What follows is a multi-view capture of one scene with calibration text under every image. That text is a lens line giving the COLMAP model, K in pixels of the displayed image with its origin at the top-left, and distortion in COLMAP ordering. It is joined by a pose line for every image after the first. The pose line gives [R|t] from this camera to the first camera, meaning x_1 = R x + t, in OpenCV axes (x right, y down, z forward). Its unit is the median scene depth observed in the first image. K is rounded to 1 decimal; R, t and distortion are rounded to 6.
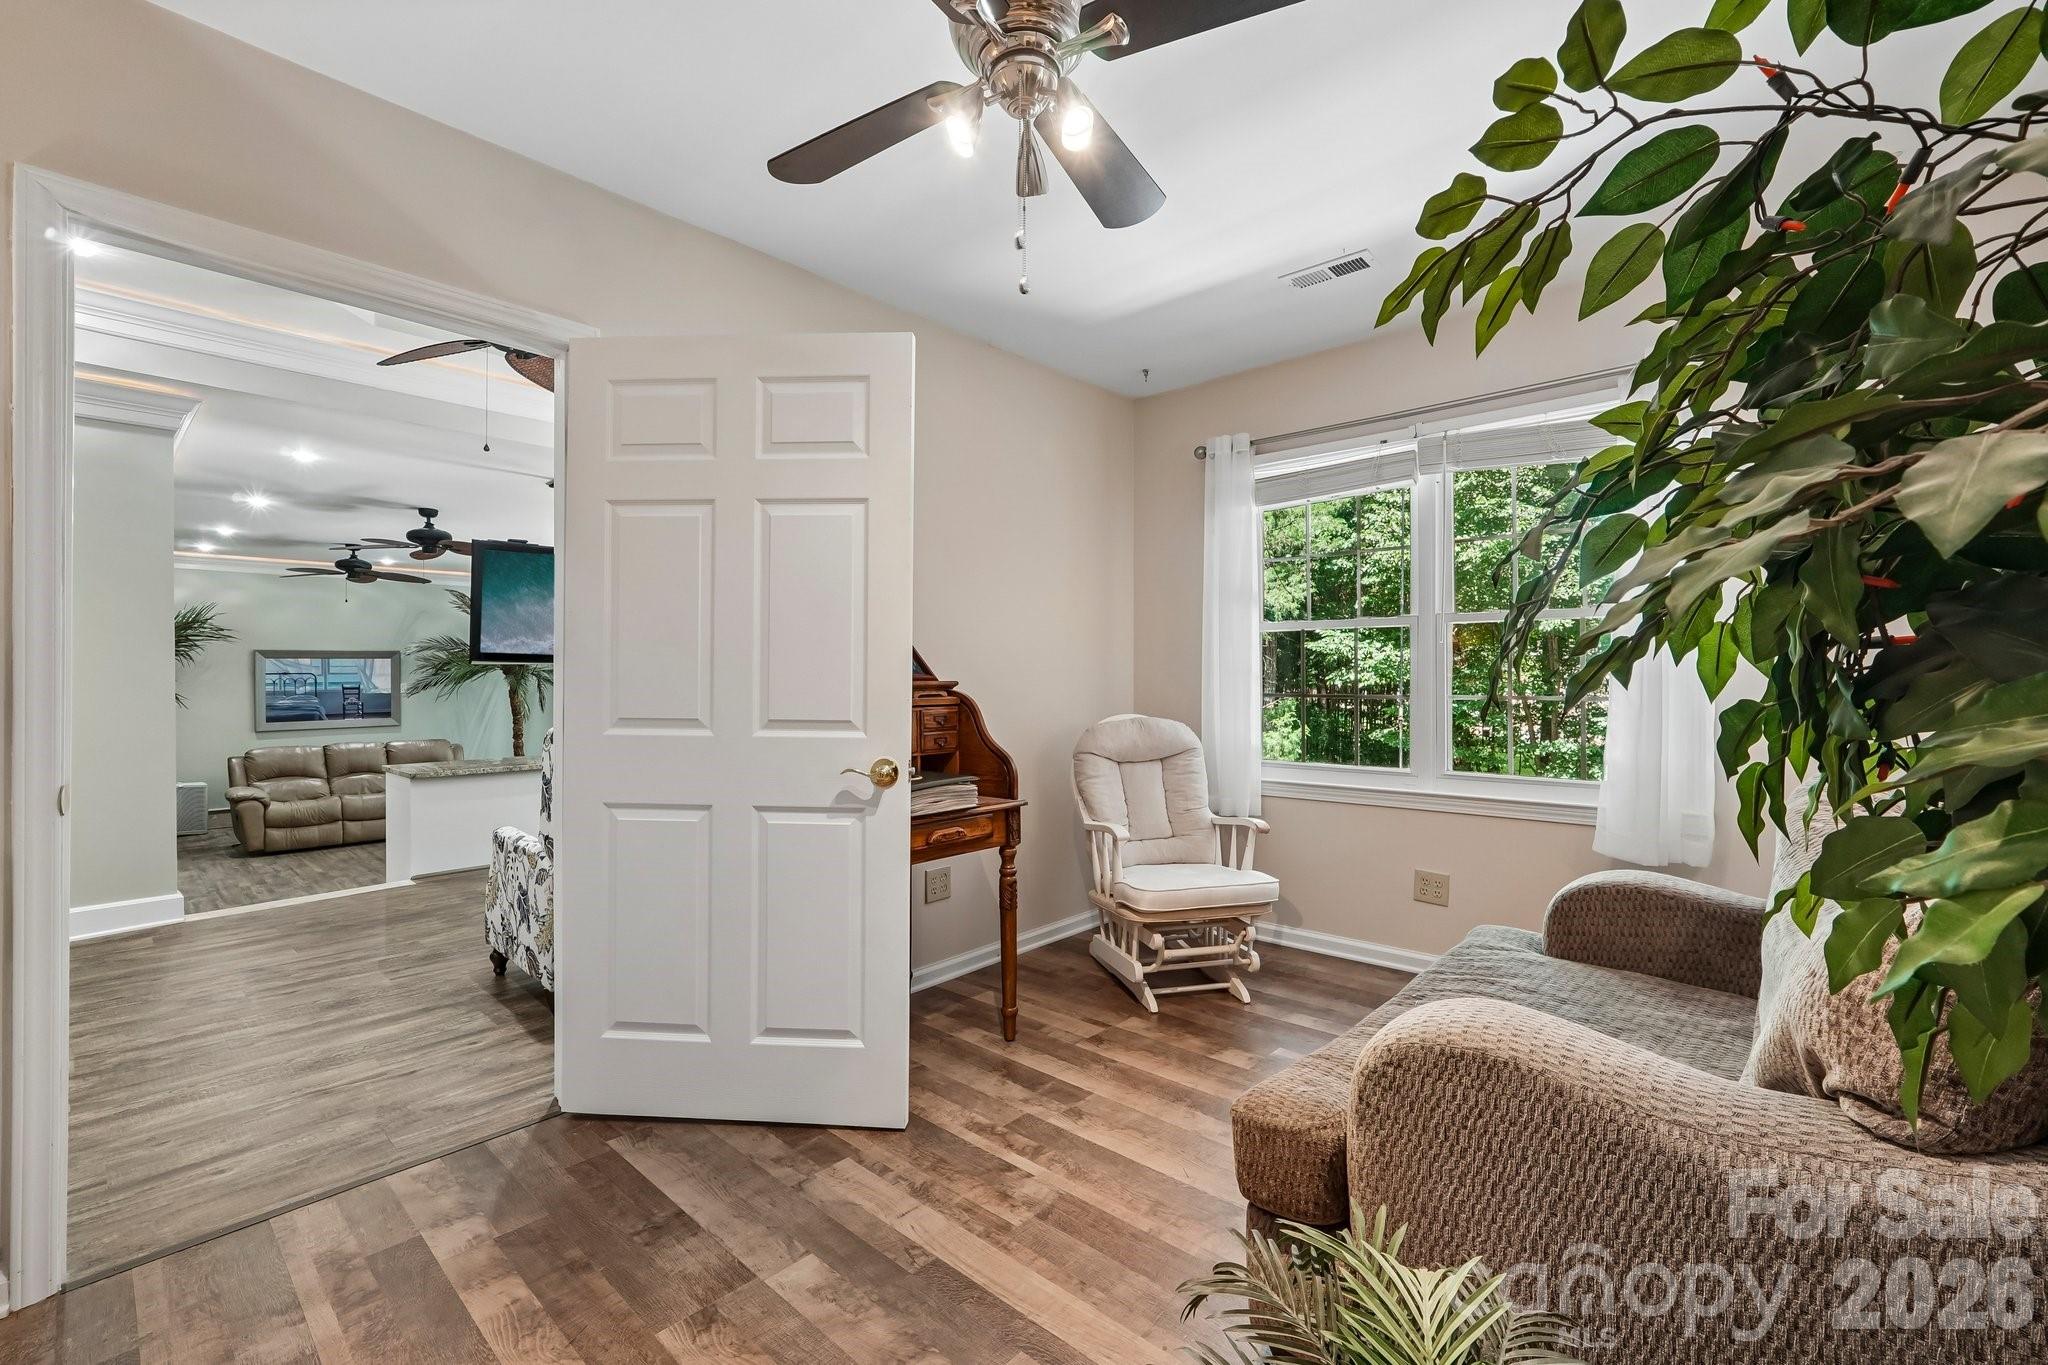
lens RADIAL K [[873.3, 0, 1025.5], [0, 873.3, 674.9], [0, 0, 1]] dist [-0.013508, 0.004628]
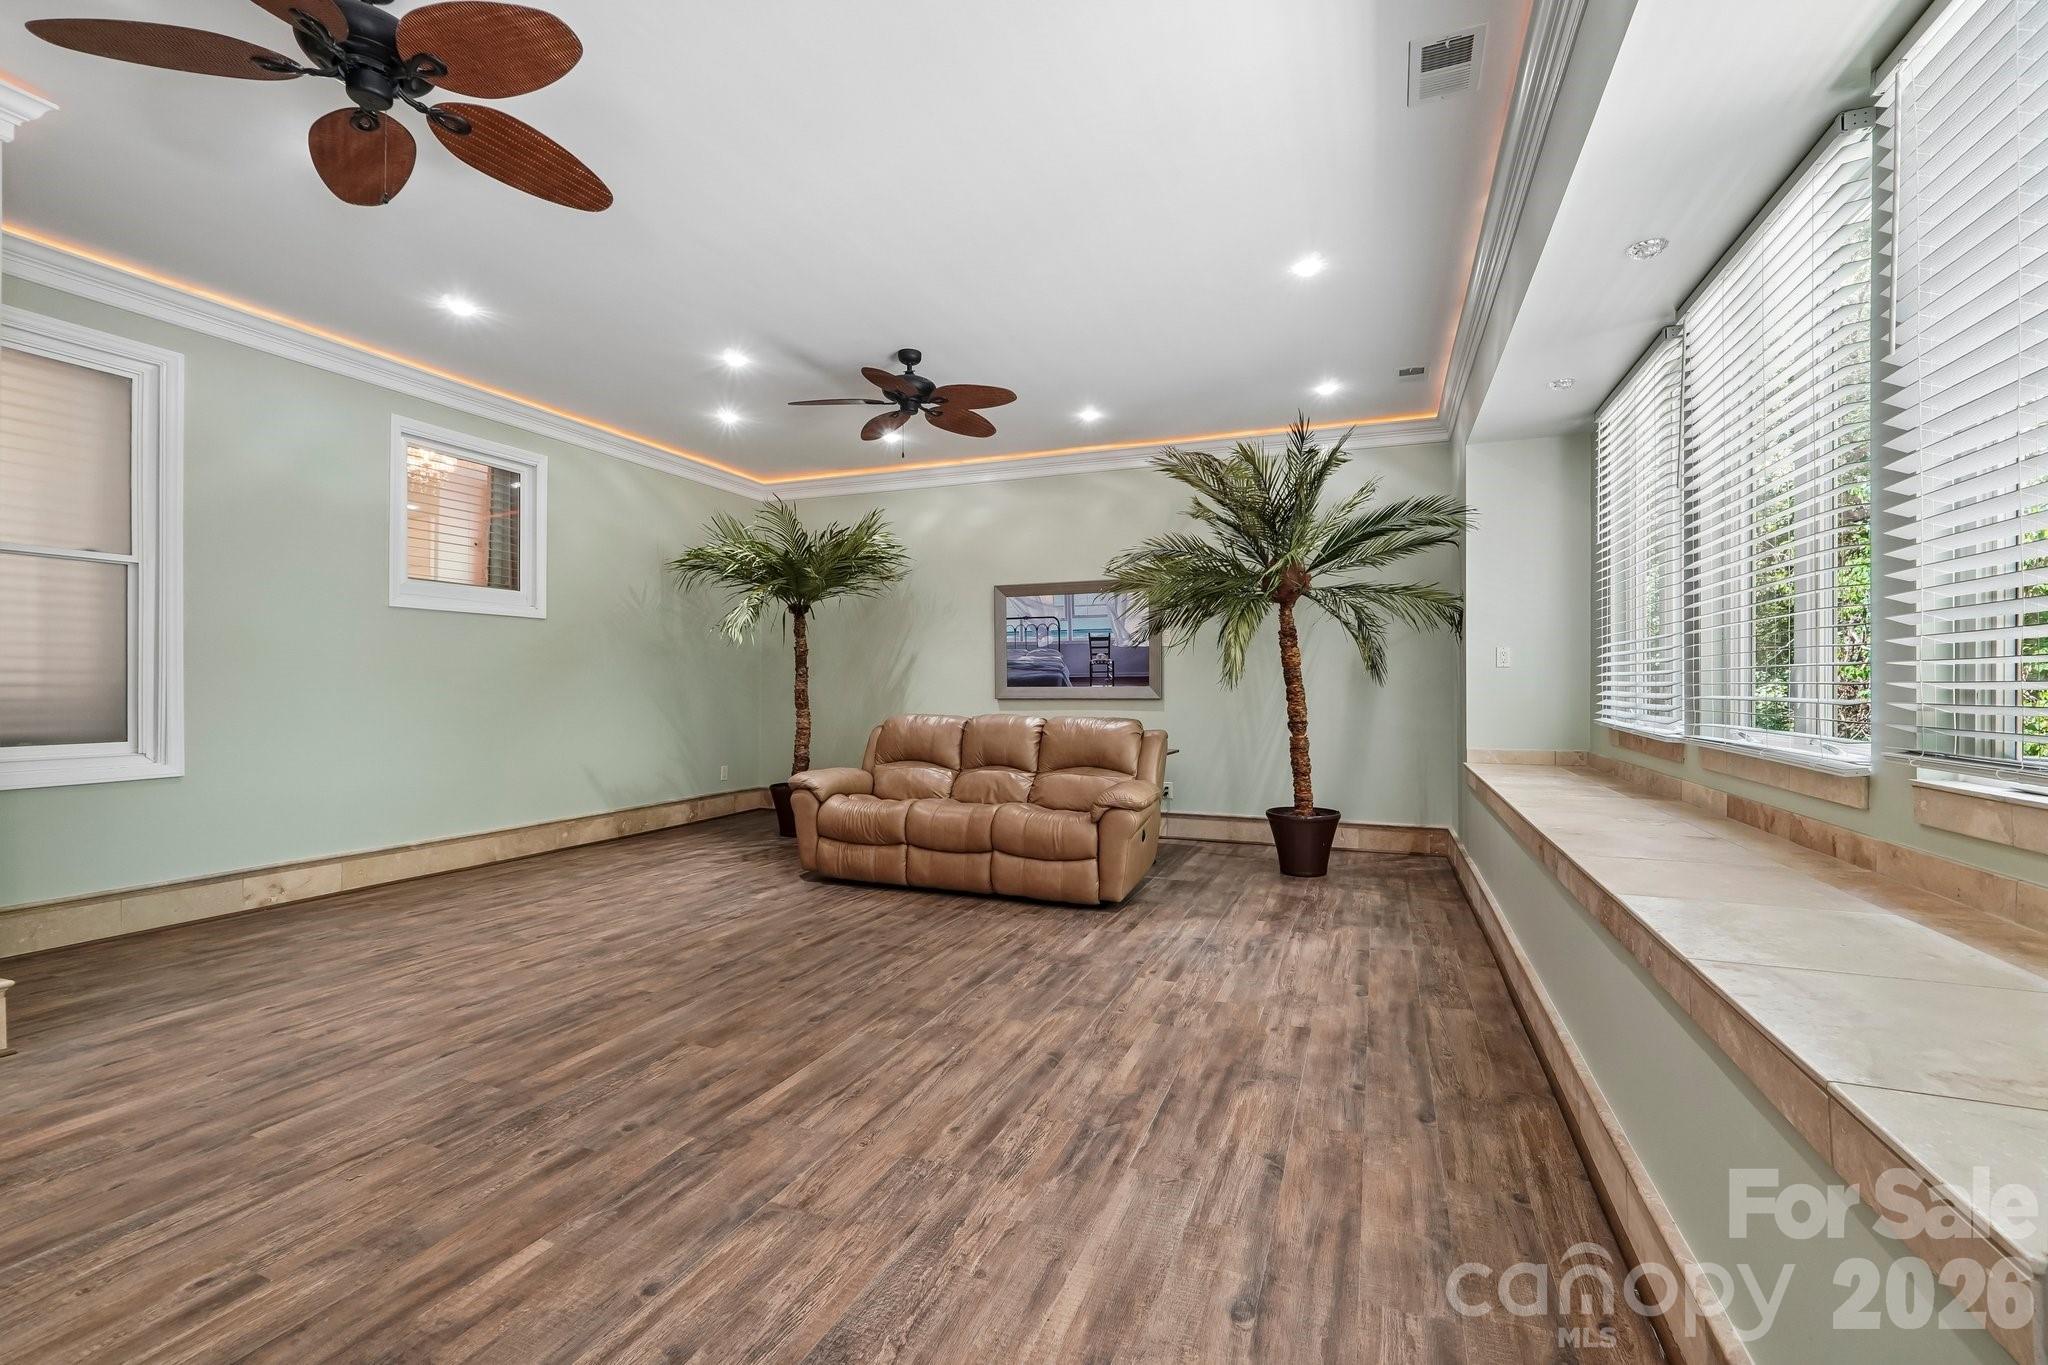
lens RADIAL K [[873.3, 0, 1018.2], [0, 873.3, 676.9], [0, 0, 1]] dist [-0.013508, 0.004628]
pose [[0.343757, -0.011251, -0.938991, -0.220723], [-0.008802, 0.999846, -0.015202, 0.064896], [0.939017, 0.013491, 0.343605, 0.855533]]
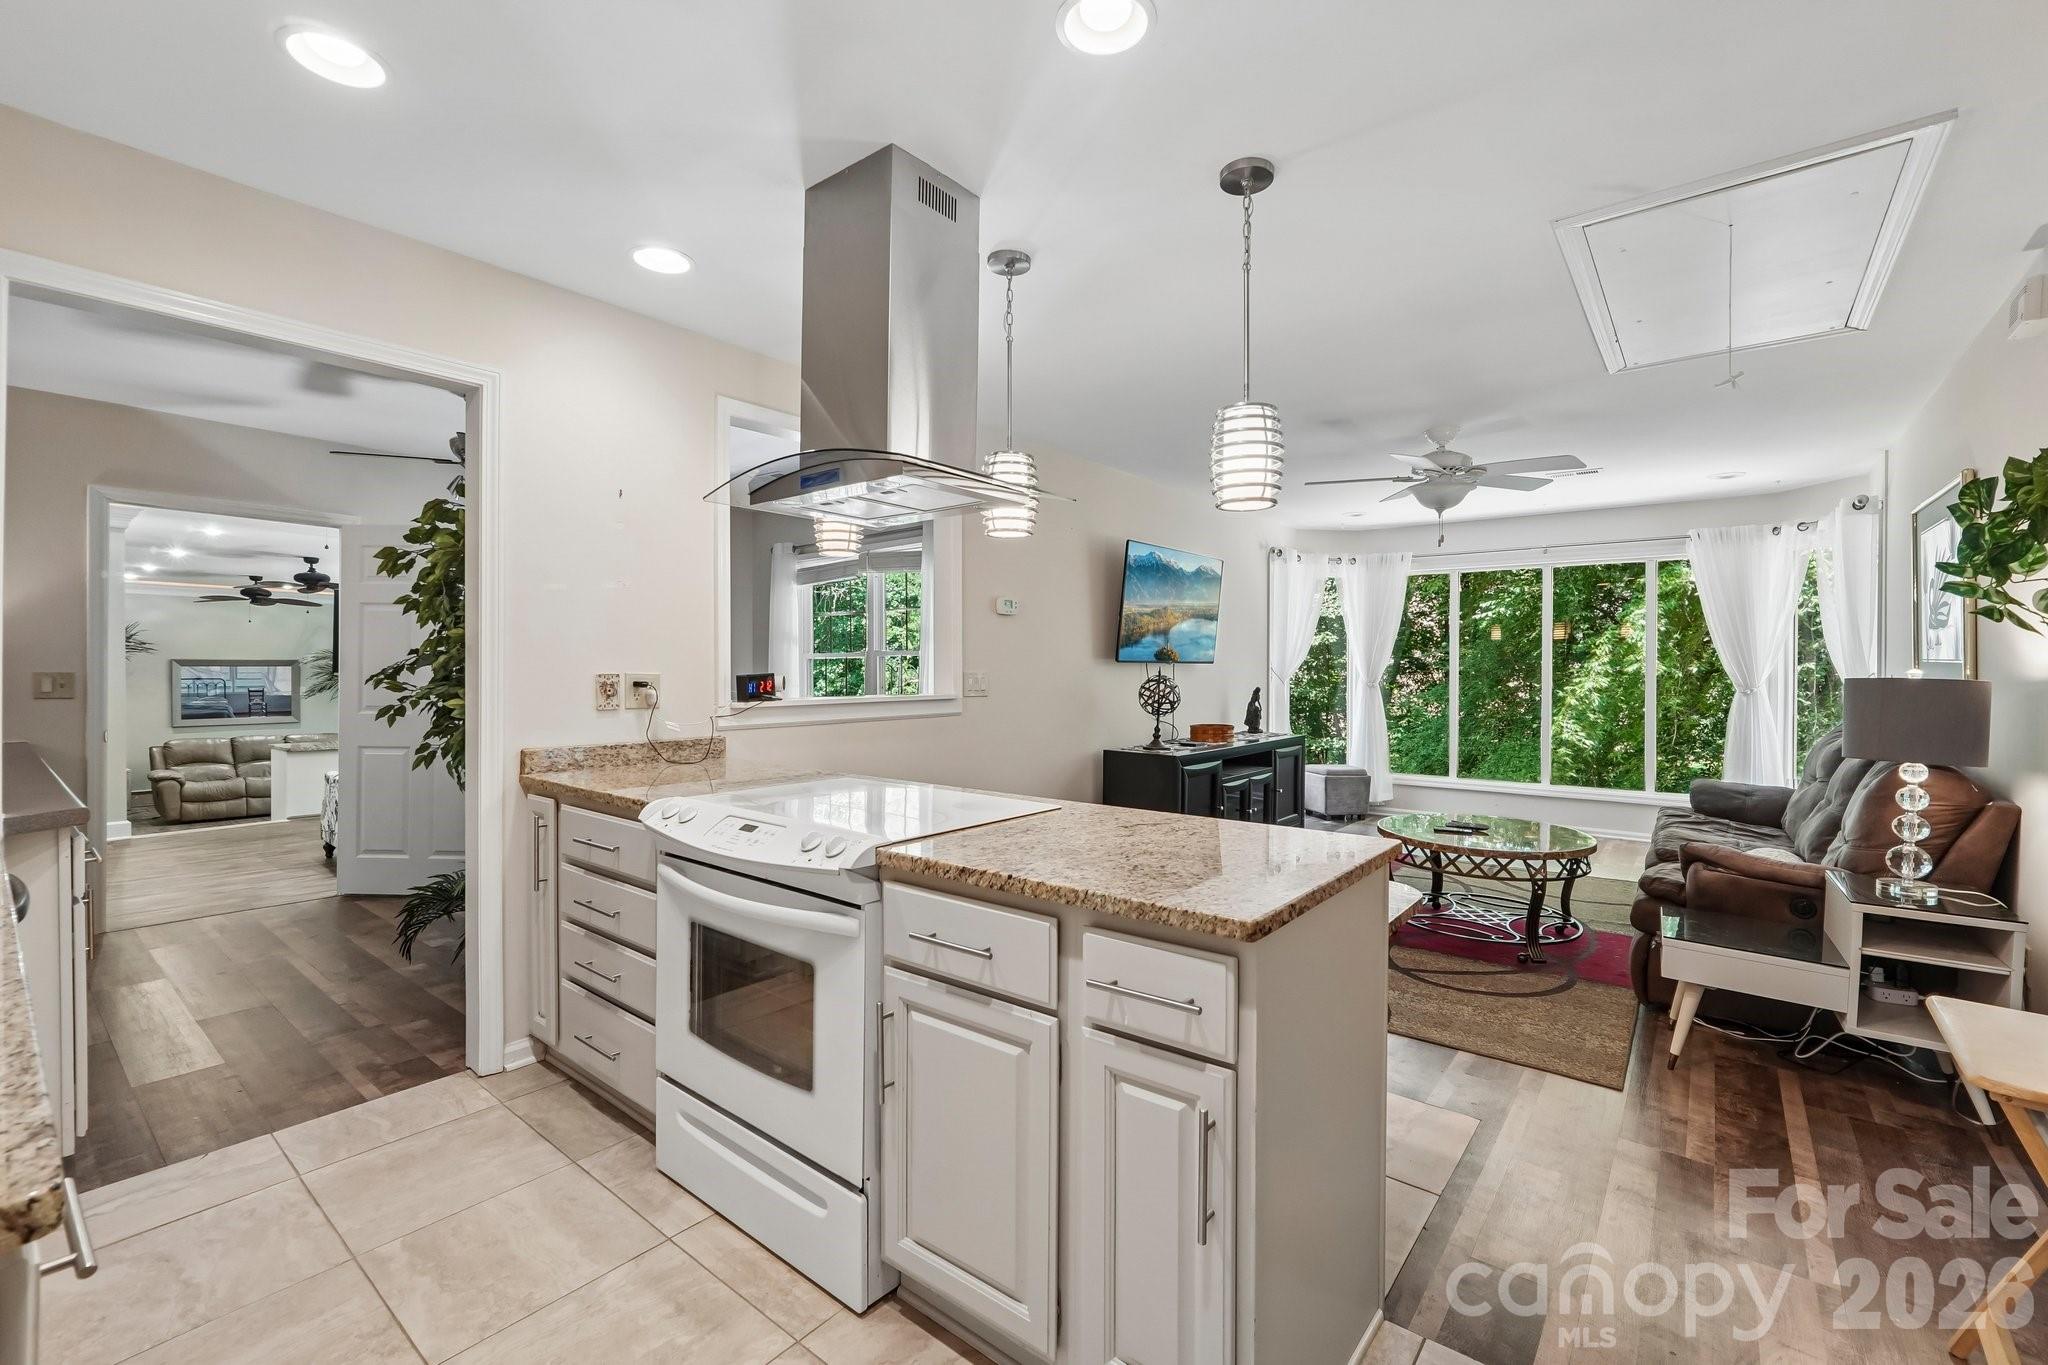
lens RADIAL K [[873.3, 0, 1026.0], [0, 873.3, 678.6], [0, 0, 1]] dist [-0.013508, 0.004628]
pose [[0.998375, 0.002287, 0.056936, 0.257607], [-0.002279, 0.999997, -0.000202, -0.004892], [-0.056936, 0.000071, 0.998378, -0.304032]]
